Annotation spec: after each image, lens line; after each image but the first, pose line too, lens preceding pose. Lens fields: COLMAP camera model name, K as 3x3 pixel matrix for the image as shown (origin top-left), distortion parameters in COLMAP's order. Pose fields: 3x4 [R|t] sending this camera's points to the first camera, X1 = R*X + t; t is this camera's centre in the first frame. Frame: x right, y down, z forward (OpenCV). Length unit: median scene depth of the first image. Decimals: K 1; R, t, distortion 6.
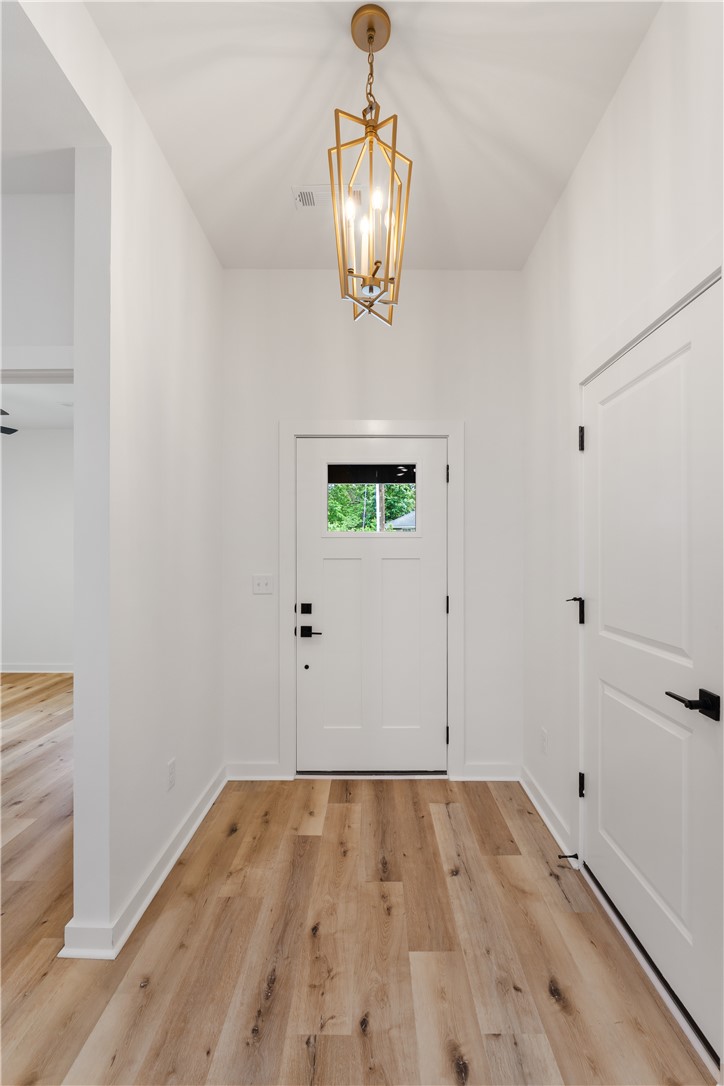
lens RADIAL K [[461.0, 0, 358.7], [0, 461.0, 567.6], [0, 0, 1]] dist [-0.005410, -0.000359]
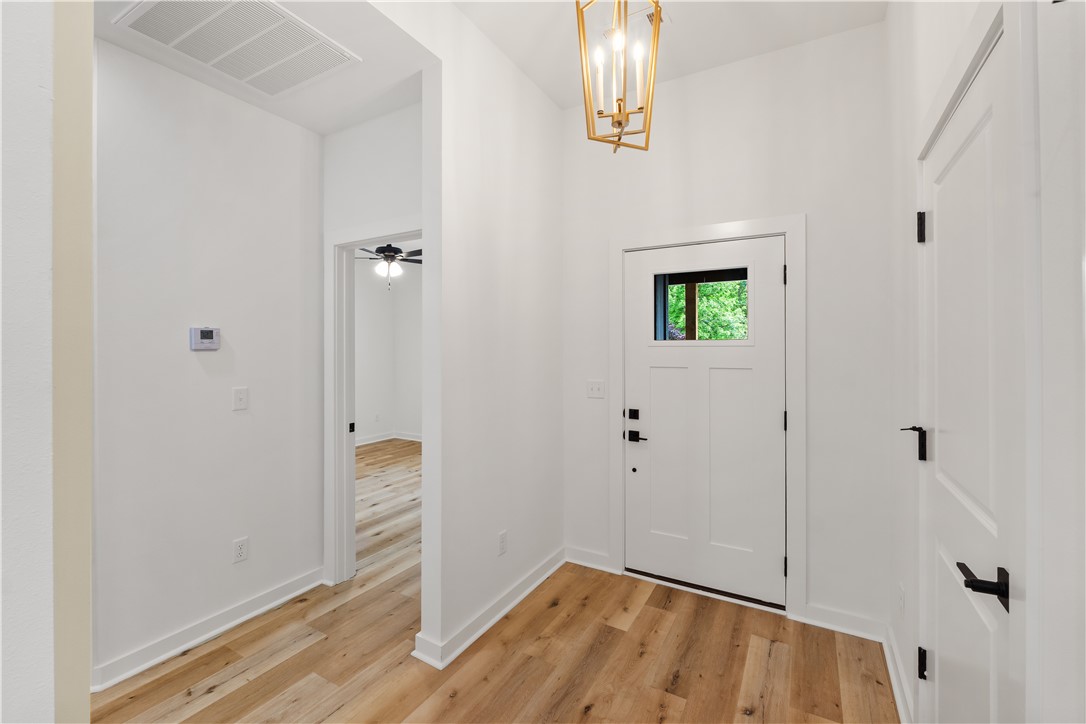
lens RADIAL K [[461.0, 0, 541.1], [0, 461.0, 363.2], [0, 0, 1]] dist [-0.005410, -0.000359]
pose [[0.865810, 0.014031, -0.500176, 0.276923], [-0.011803, 0.999901, 0.007618, -0.038840], [0.500234, -0.000692, 0.865890, -0.009345]]
